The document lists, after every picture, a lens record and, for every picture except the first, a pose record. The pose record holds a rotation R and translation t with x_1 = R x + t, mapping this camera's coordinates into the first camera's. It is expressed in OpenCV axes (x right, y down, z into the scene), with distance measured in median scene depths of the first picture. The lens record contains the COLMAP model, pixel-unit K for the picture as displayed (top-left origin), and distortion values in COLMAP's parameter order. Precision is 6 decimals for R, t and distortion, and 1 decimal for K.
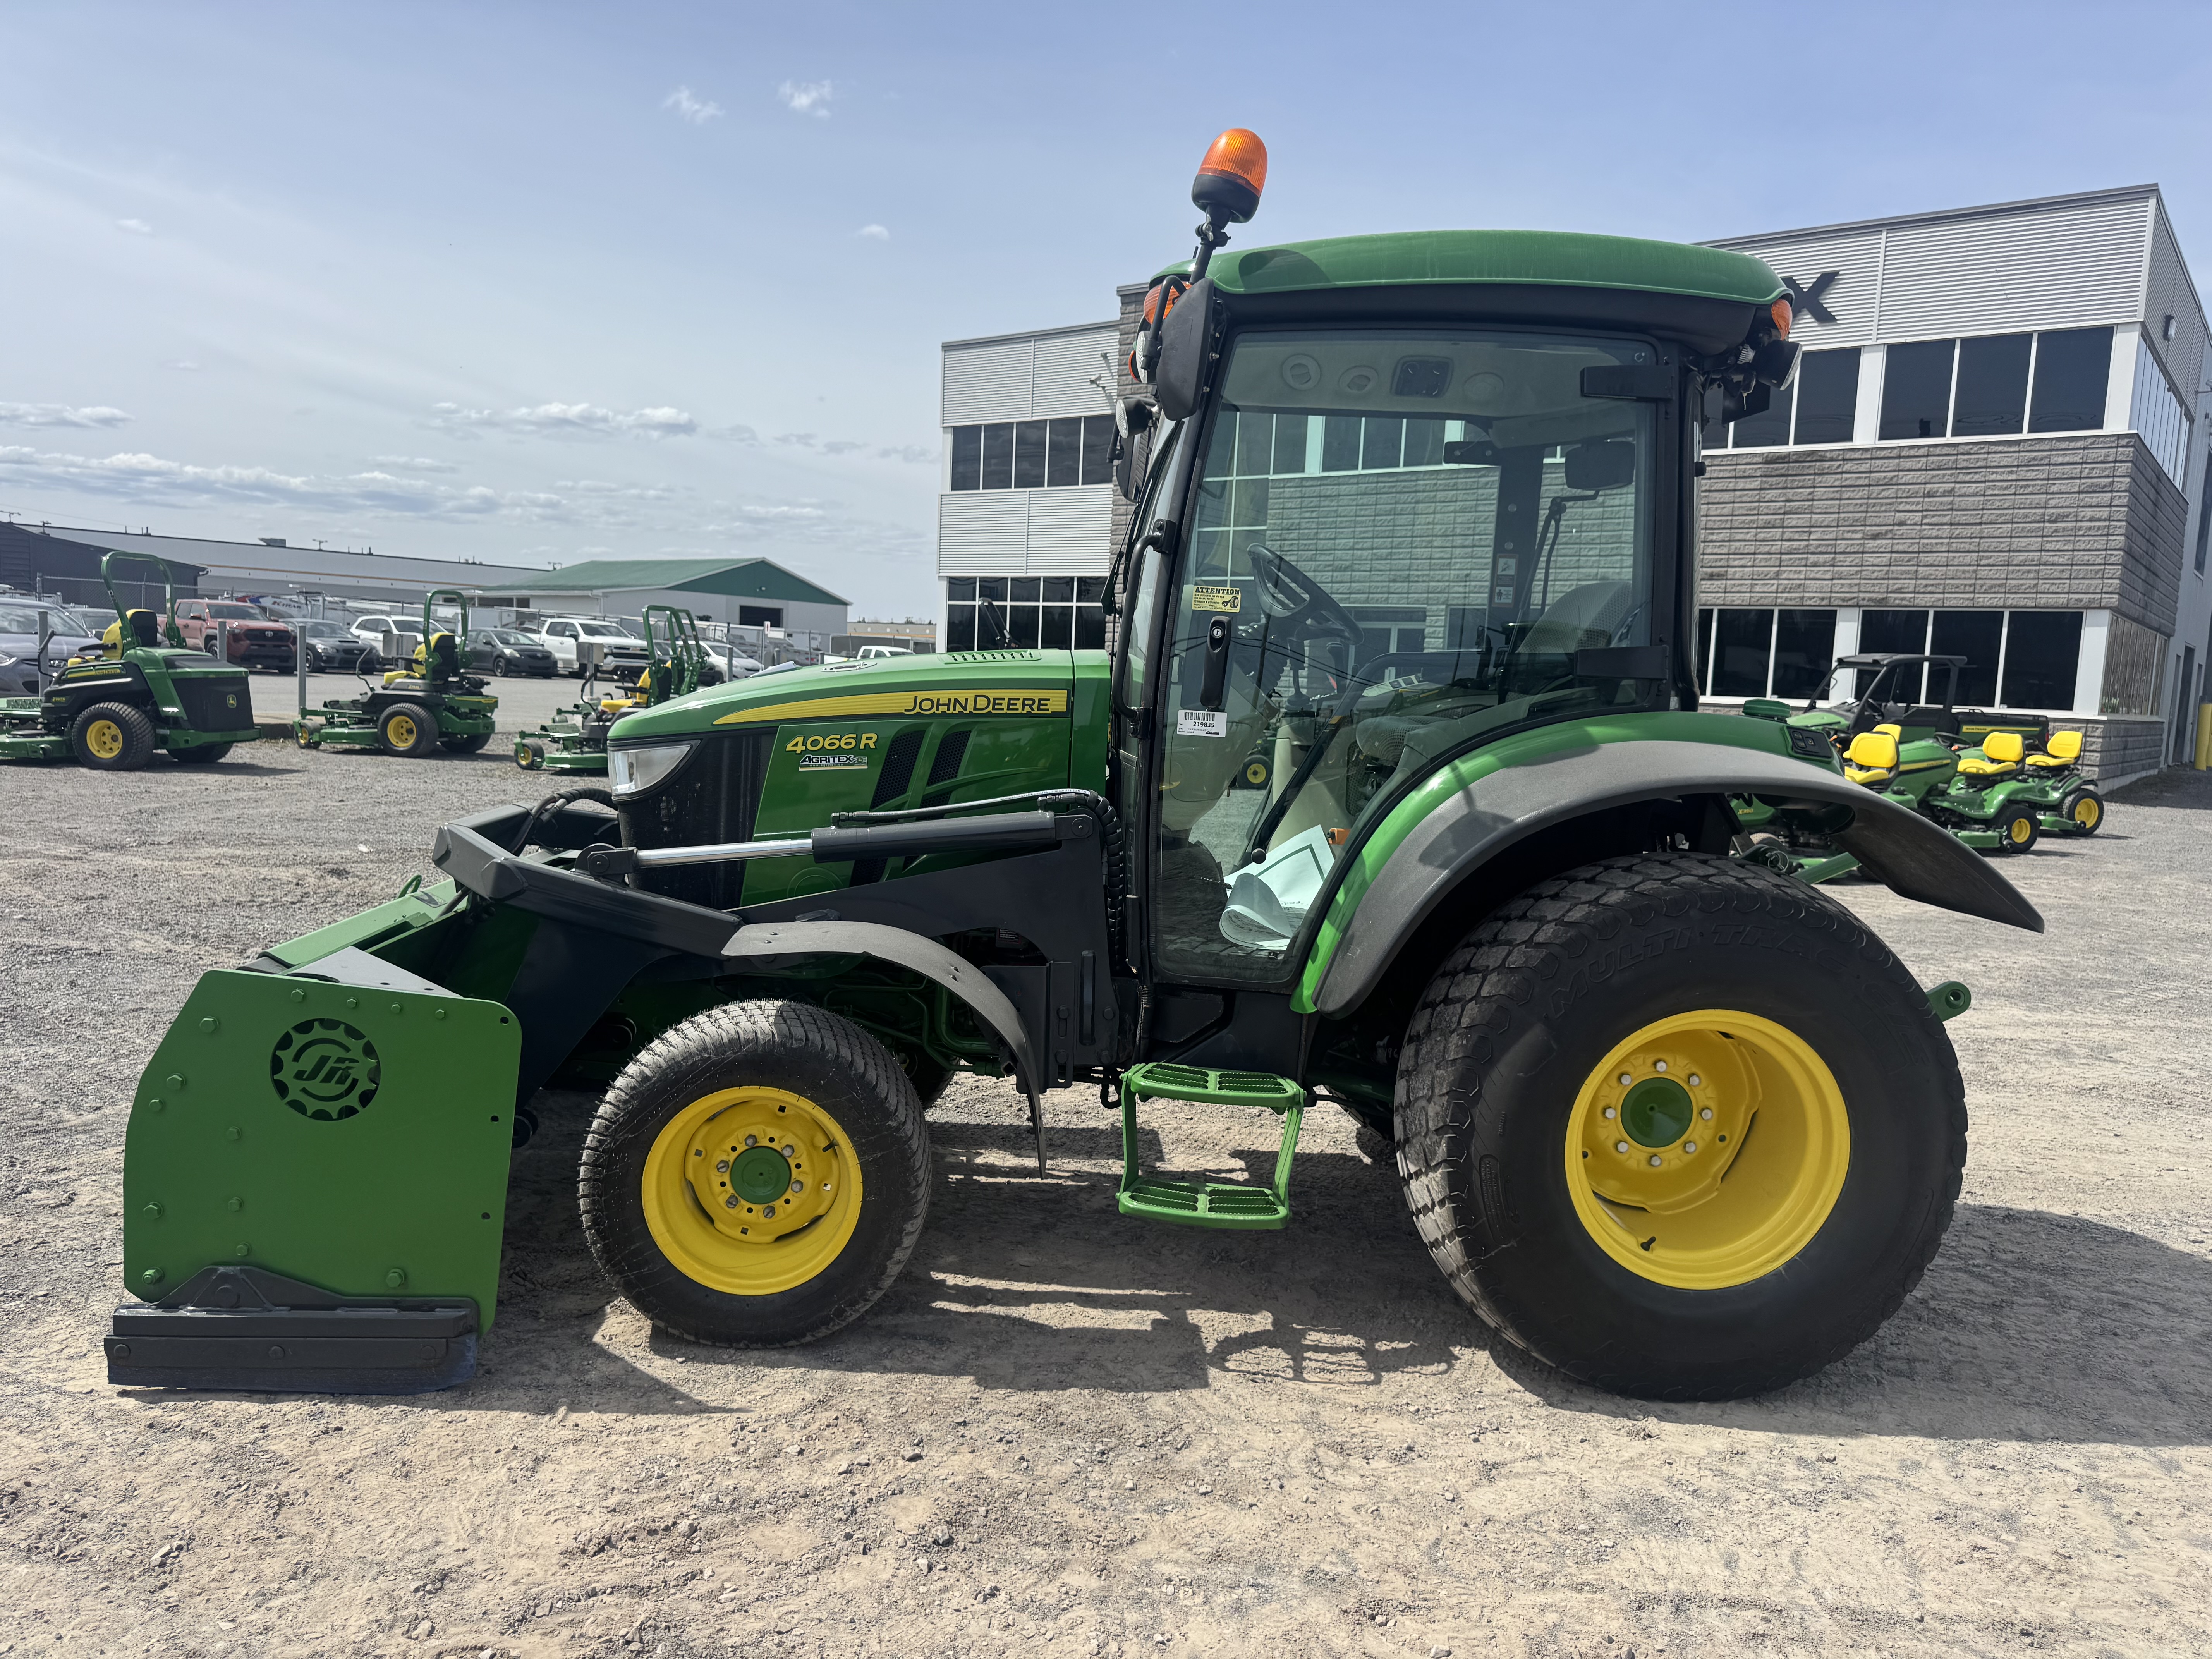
lens RADIAL K [[1552.9, 0, 1106.0], [0, 1552.9, 829.5], [0, 0, 1]] dist [0.045819, -0.078749]
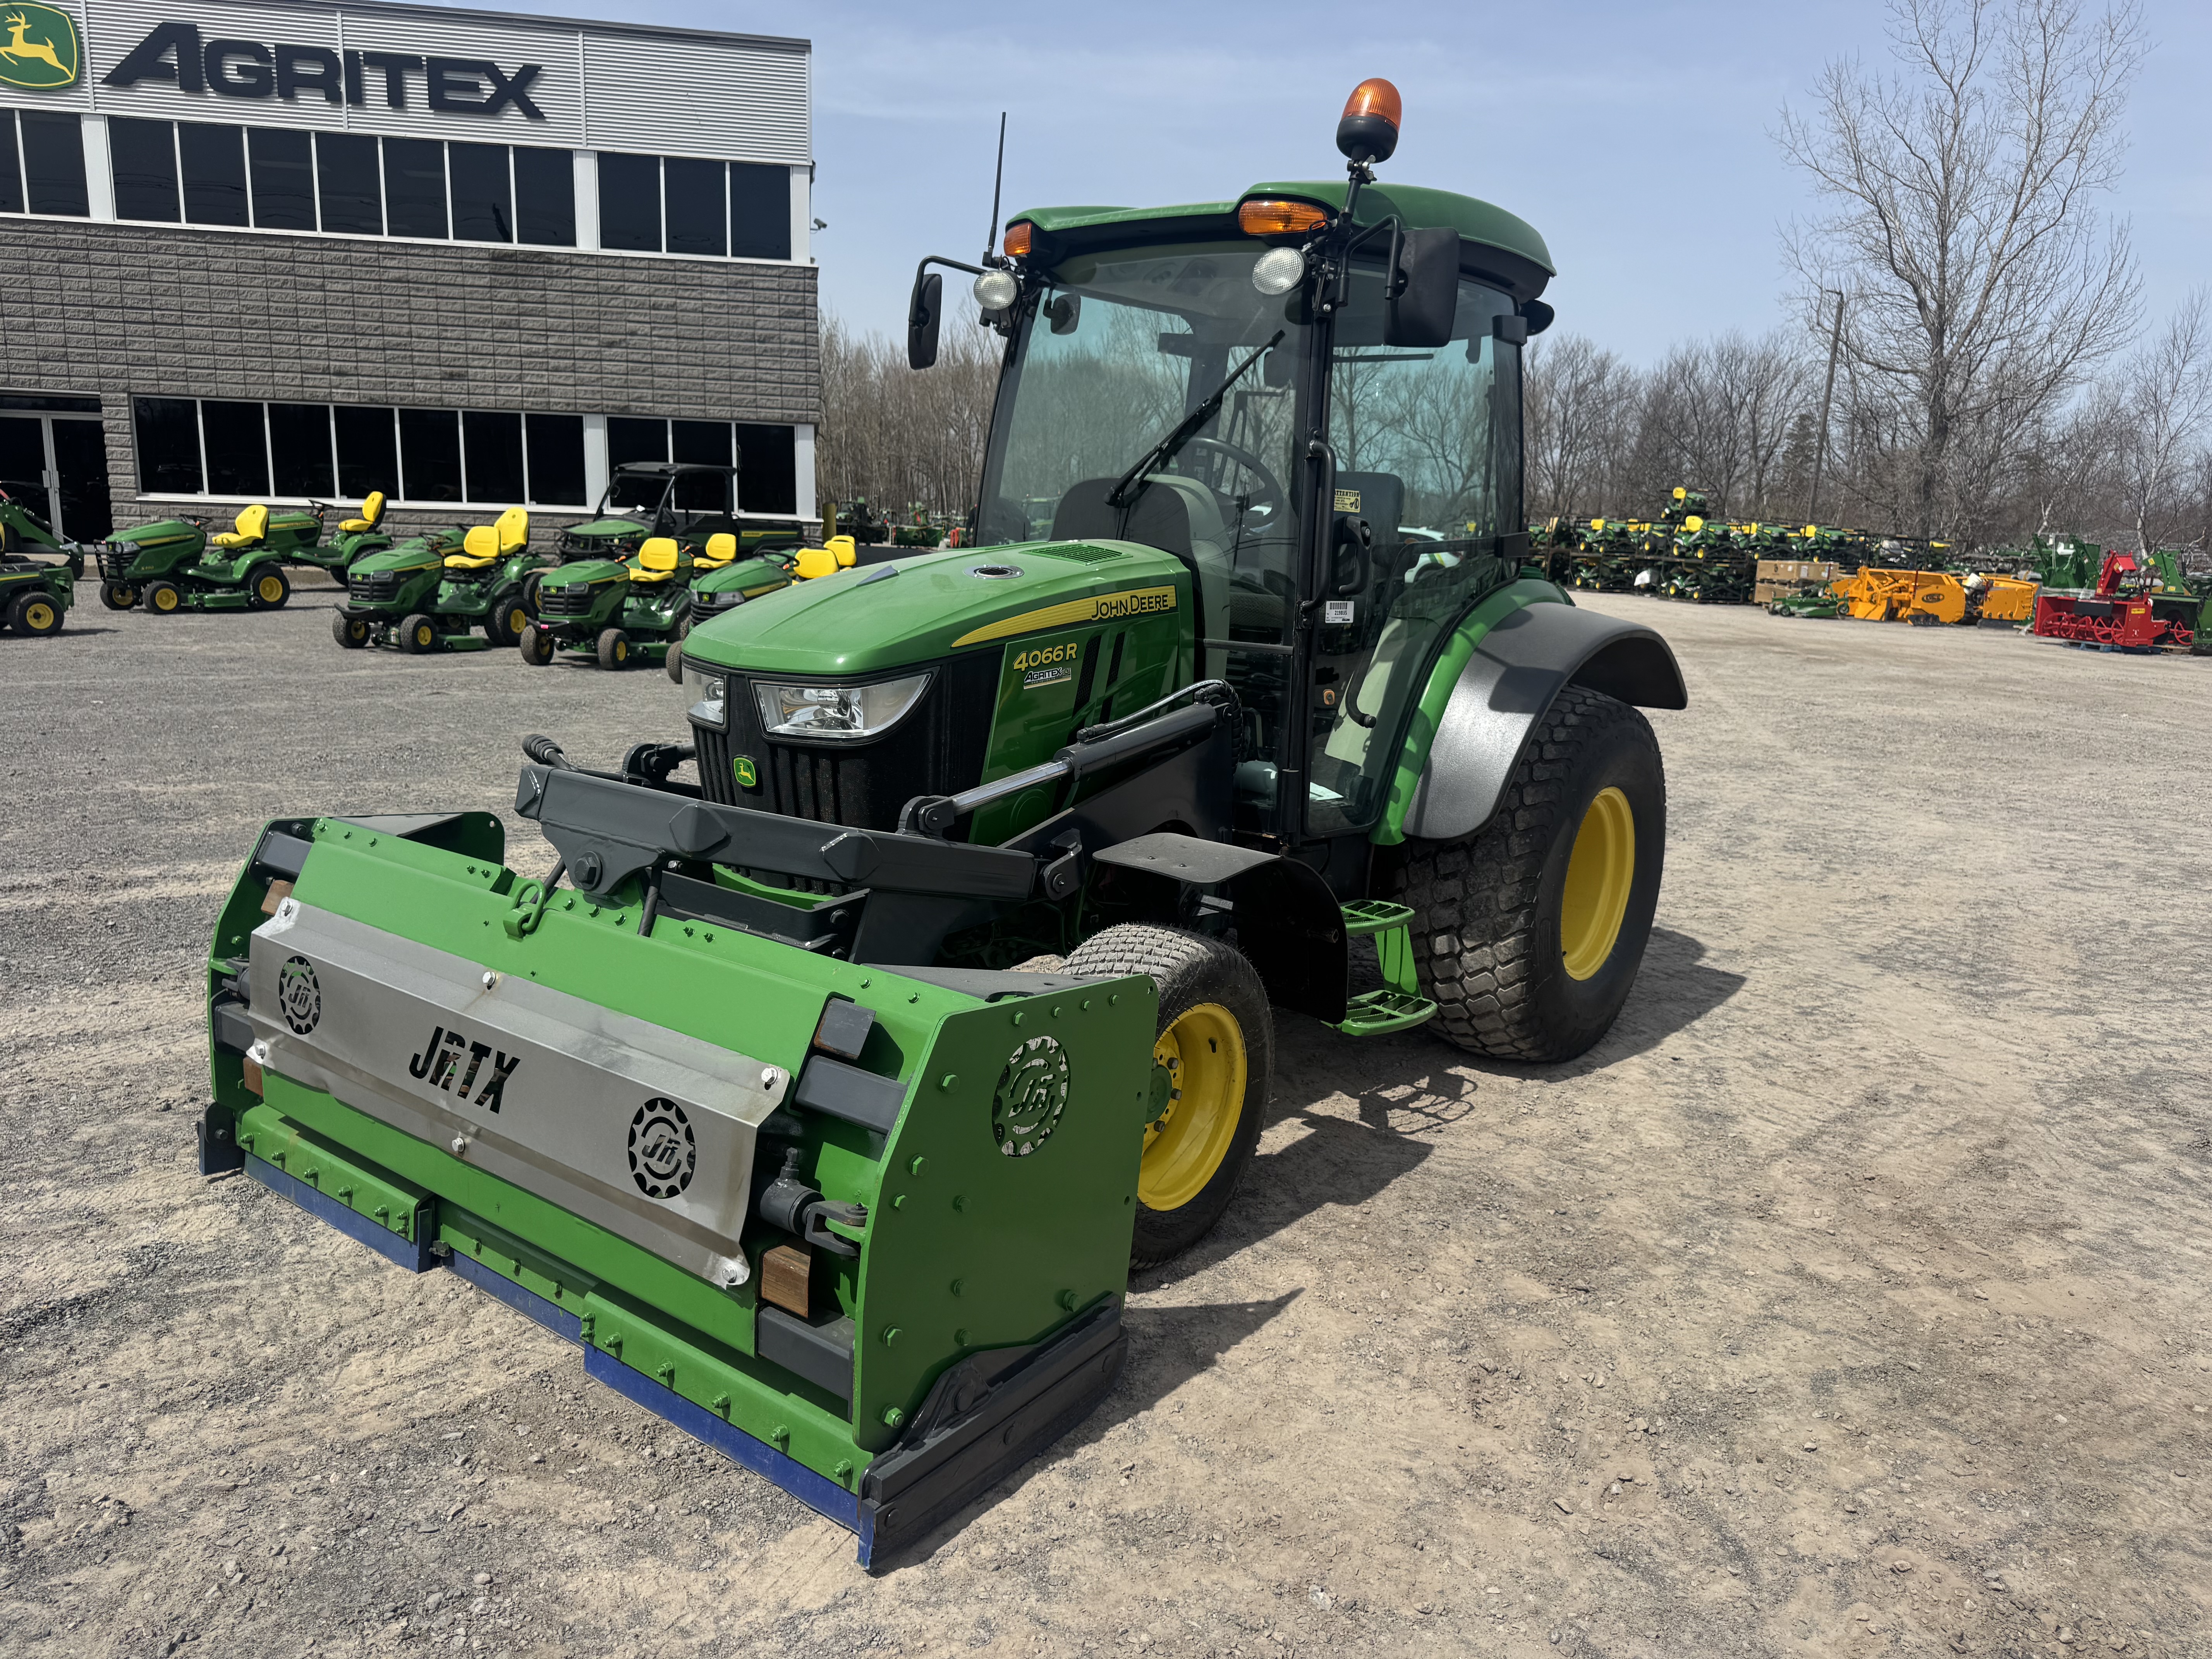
lens RADIAL K [[1578.8, 0, 1106.0], [0, 1578.8, 829.5], [0, 0, 1]] dist [0.003020, -0.004799]
pose [[0.655362, -0.165075, 0.737056, -0.121126], [0.070867, 0.984959, 0.157584, -0.012661], [-0.751983, -0.051042, 0.657203, 0.048103]]
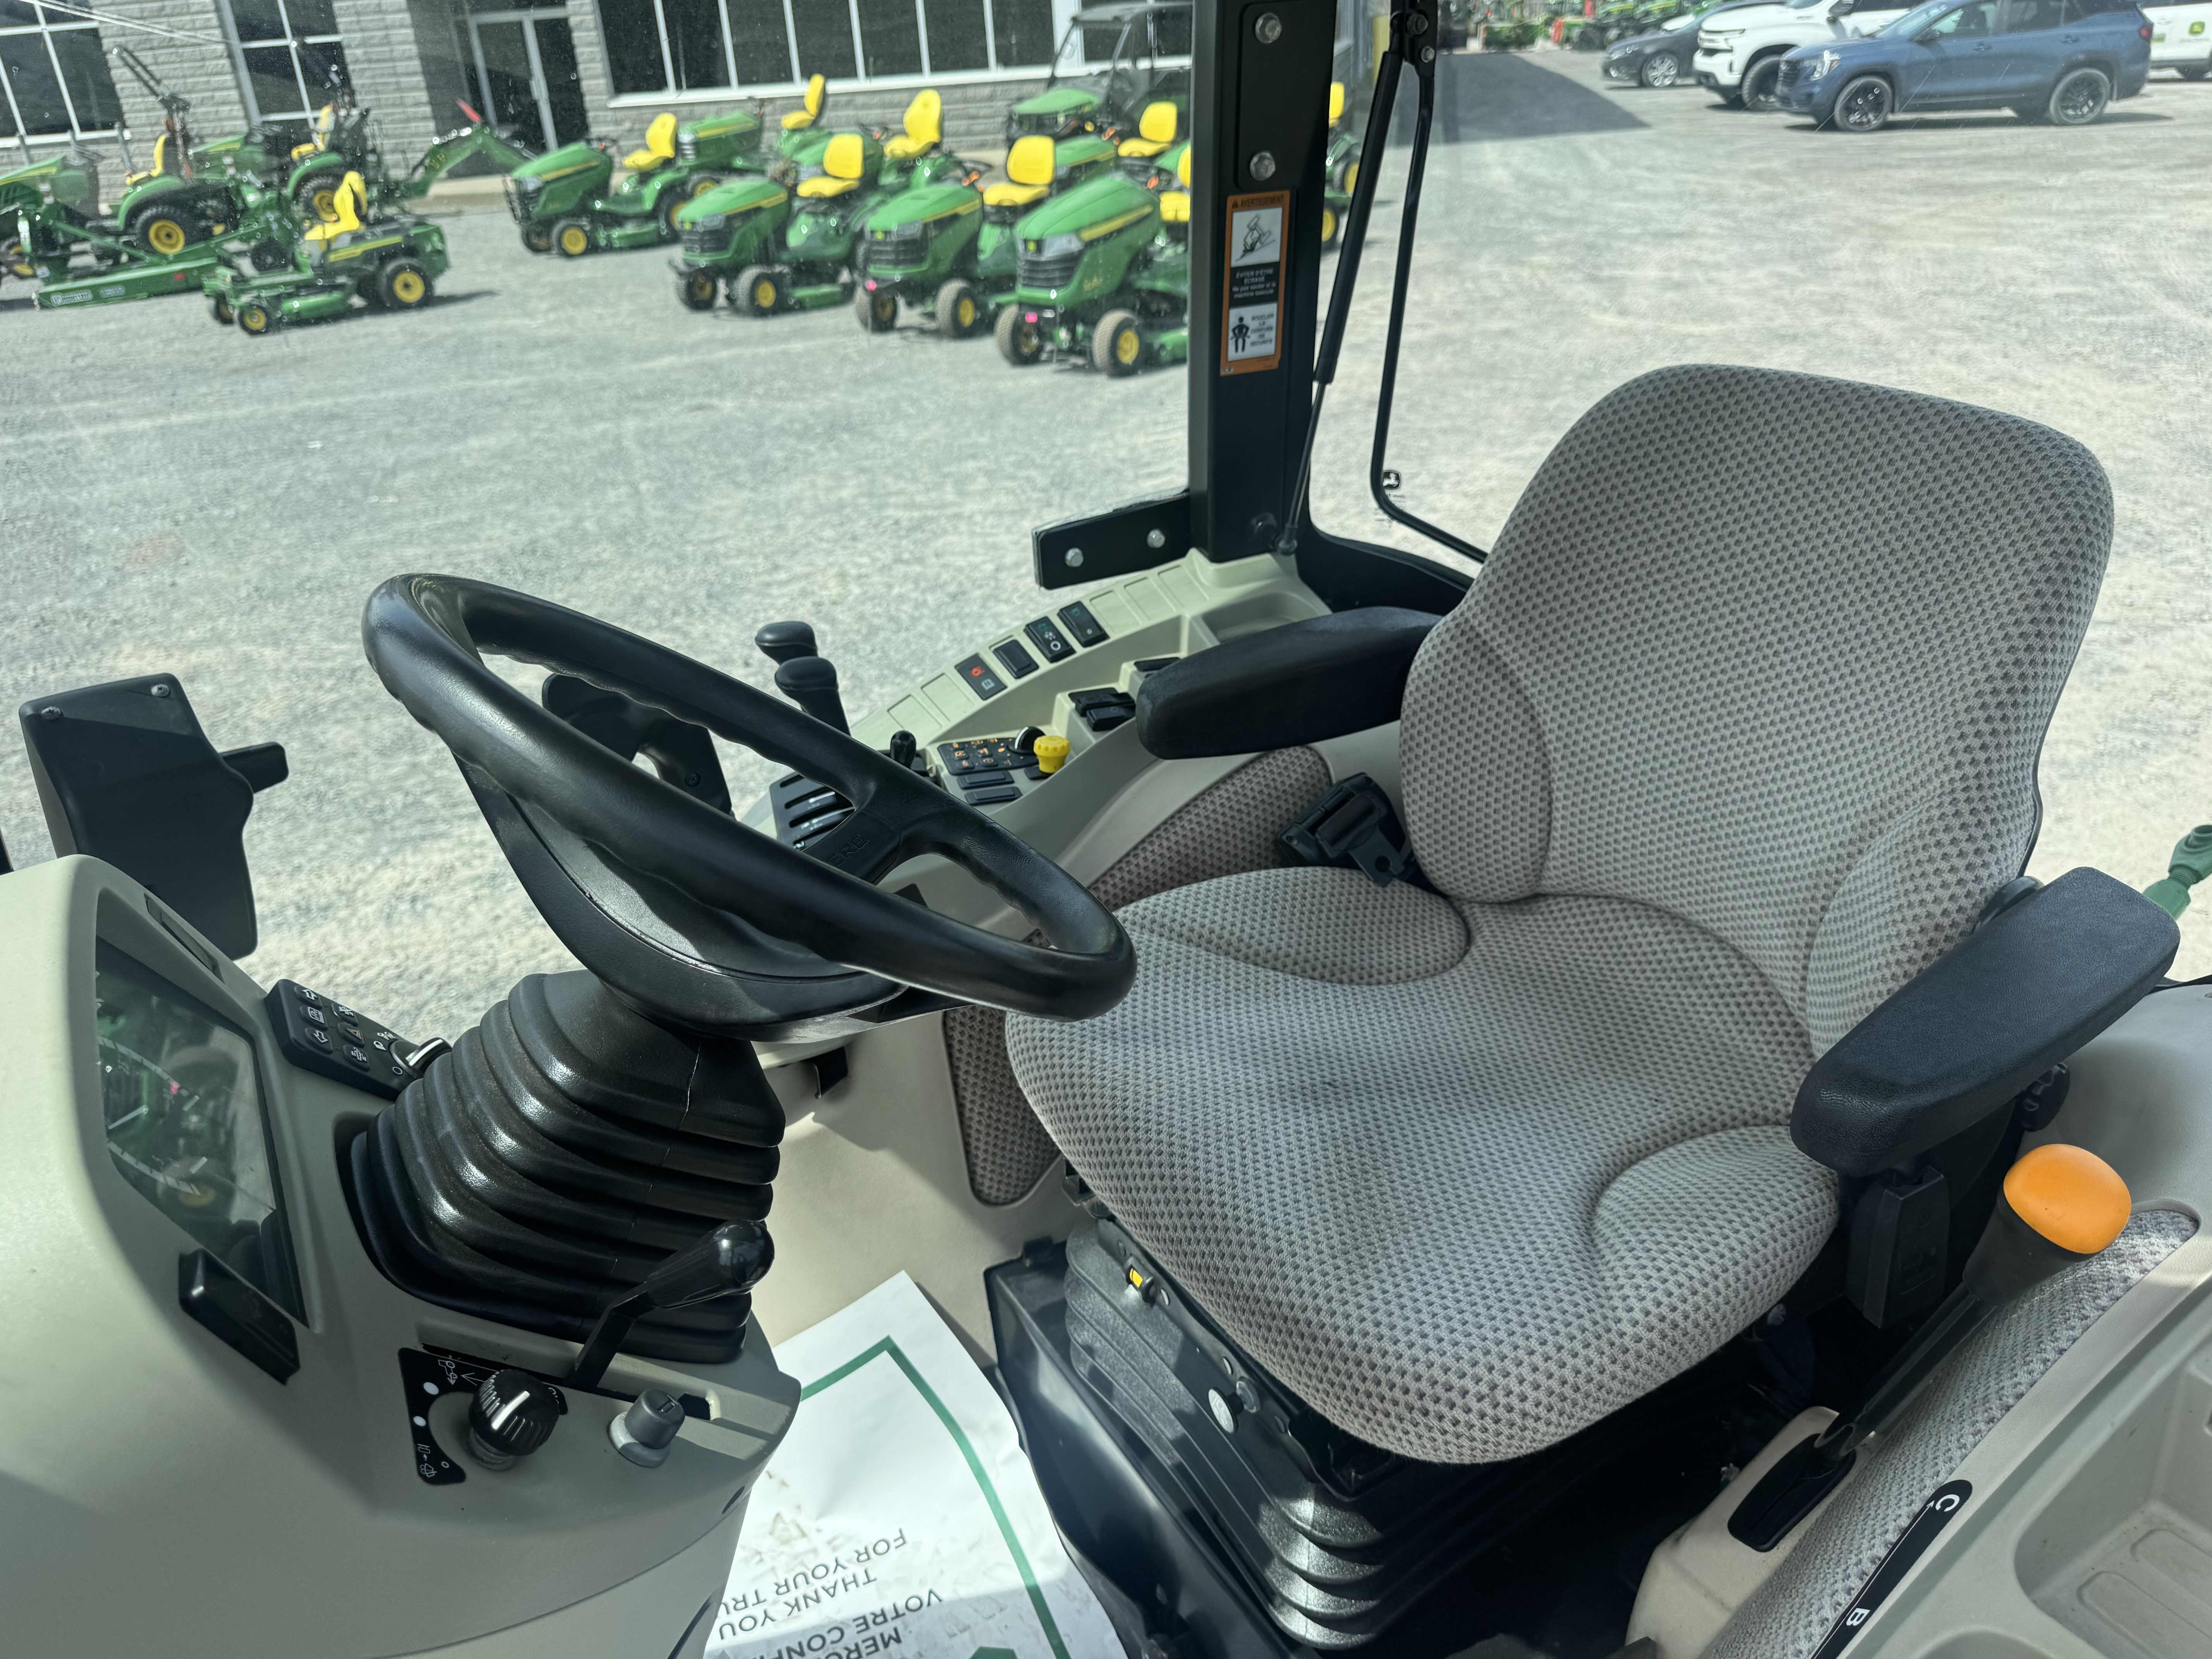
lens RADIAL K [[1552.9, 0, 1106.0], [0, 1552.9, 829.5], [0, 0, 1]] dist [0.045819, -0.078749]
pose [[0.872318, -0.304551, 0.382505, 0.014431], [0.145734, 0.908709, 0.391163, -0.032334], [-0.466715, -0.285475, 0.837067, 0.126592]]
